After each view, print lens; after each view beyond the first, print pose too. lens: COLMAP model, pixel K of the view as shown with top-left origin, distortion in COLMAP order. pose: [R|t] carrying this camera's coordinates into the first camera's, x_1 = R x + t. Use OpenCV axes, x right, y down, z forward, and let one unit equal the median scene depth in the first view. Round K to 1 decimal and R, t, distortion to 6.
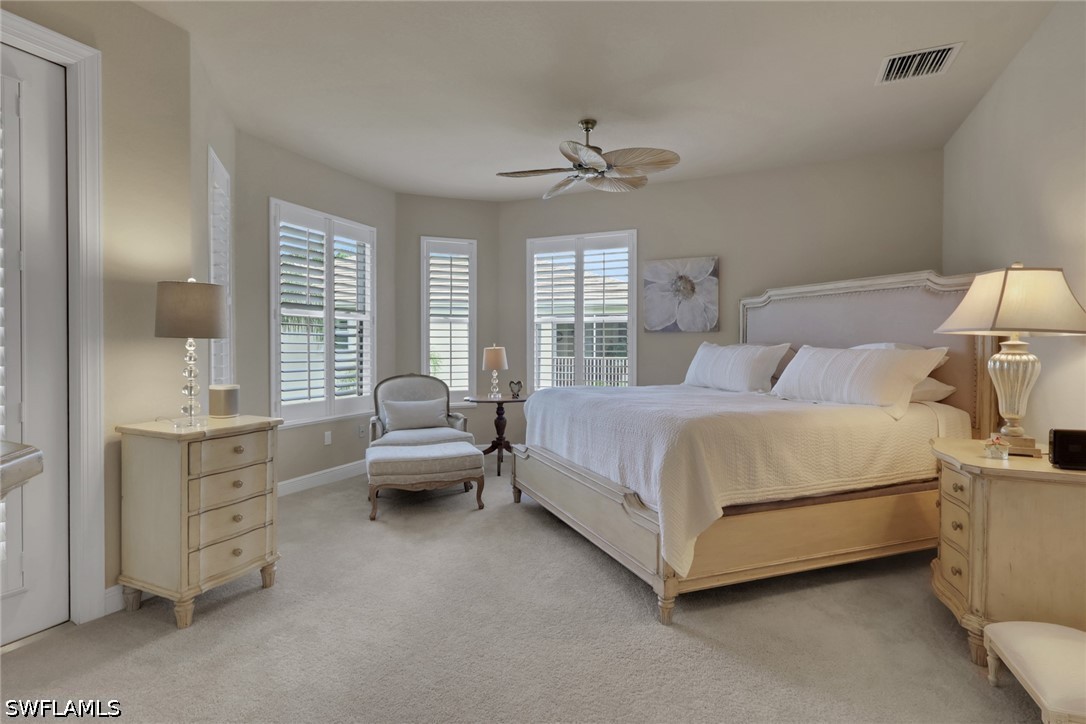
lens RADIAL K [[541.7, 0, 544.7], [0, 541.7, 355.0], [0, 0, 1]] dist [-0.006888, -0.000268]
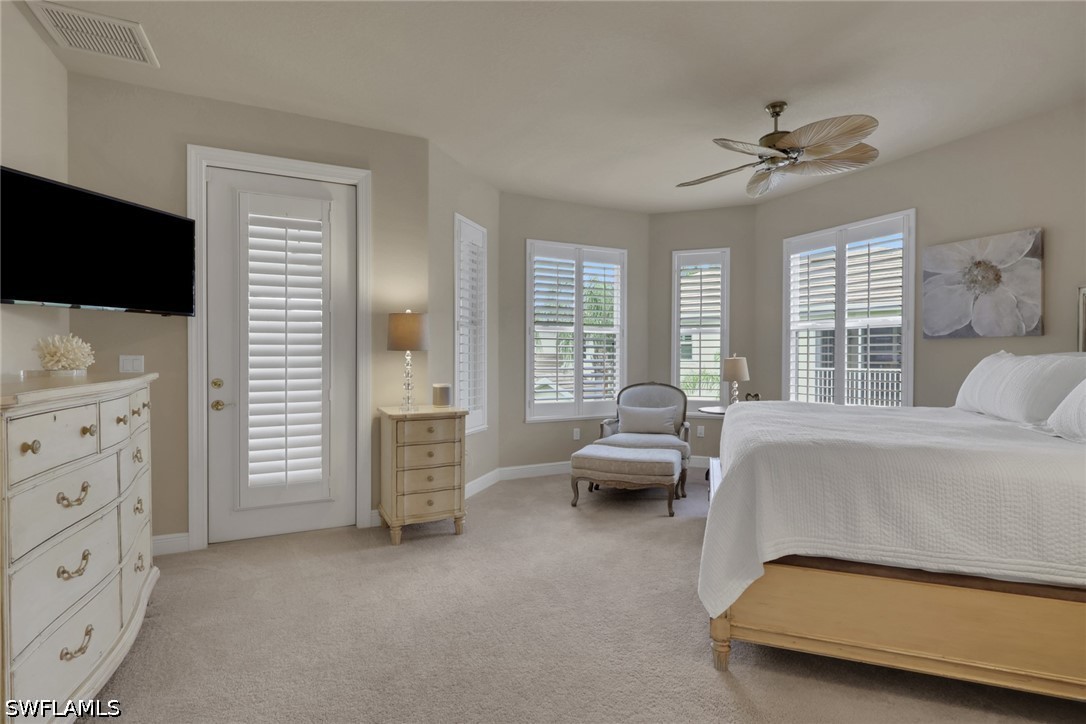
lens RADIAL K [[541.7, 0, 579.7], [0, 541.7, 361.6], [0, 0, 1]] dist [-0.006888, -0.000268]
pose [[0.761995, 0.006961, -0.647546, 0.399466], [-0.010948, 0.999938, -0.002133, -0.002226], [0.647491, 0.008714, 0.762023, 0.109524]]
